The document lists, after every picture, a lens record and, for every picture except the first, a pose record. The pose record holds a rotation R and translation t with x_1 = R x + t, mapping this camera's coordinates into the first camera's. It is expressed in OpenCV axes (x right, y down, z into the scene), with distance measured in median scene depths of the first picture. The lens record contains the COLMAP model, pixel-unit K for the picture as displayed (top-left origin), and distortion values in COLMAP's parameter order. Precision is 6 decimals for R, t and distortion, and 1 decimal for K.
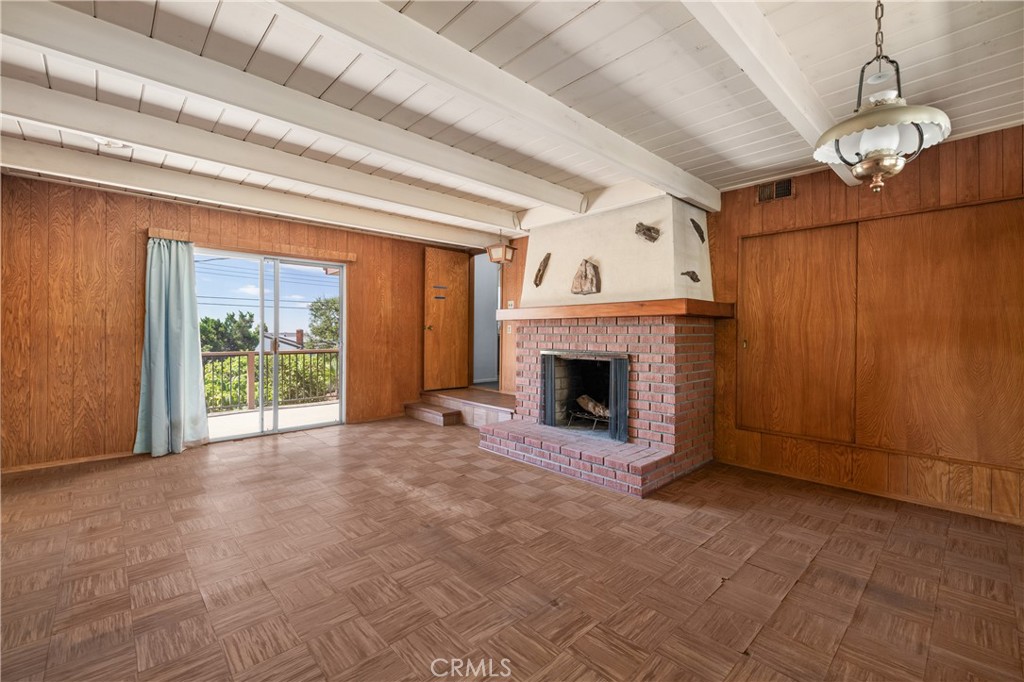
lens RADIAL K [[440.6, 0, 514.0], [0, 440.6, 333.8], [0, 0, 1]] dist [0.001468, 0.000106]
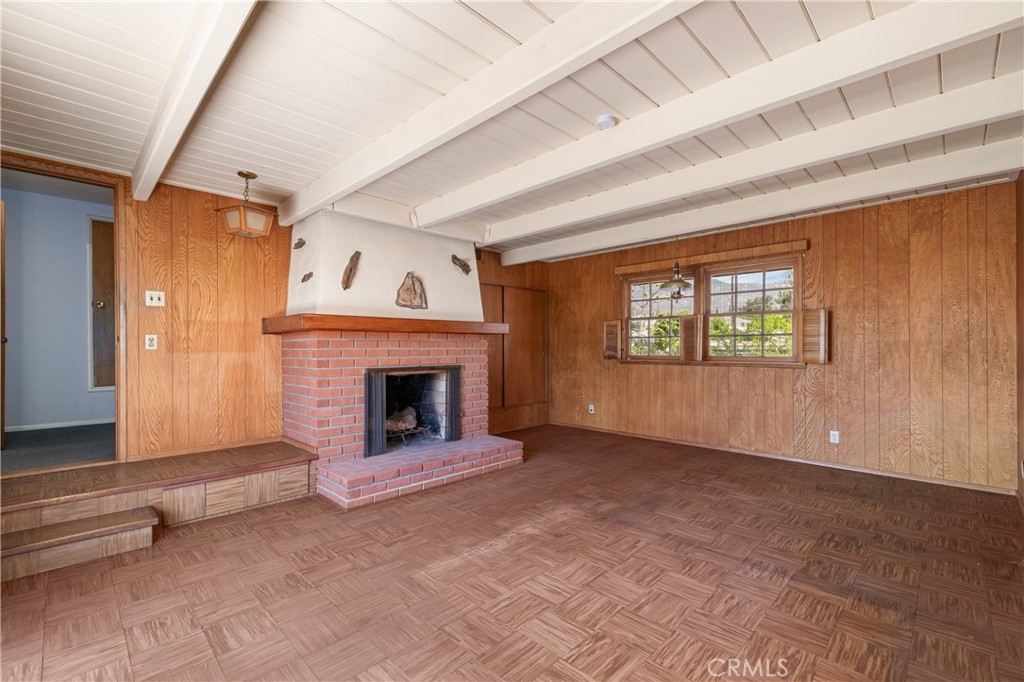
lens RADIAL K [[440.6, 0, 513.8], [0, 440.6, 346.9], [0, 0, 1]] dist [0.001468, 0.000106]
pose [[-0.035861, -0.003794, 0.999350, -1.214817], [0.003336, 0.999987, 0.003916, -0.008117], [-0.999351, 0.003474, -0.035848, 1.169817]]
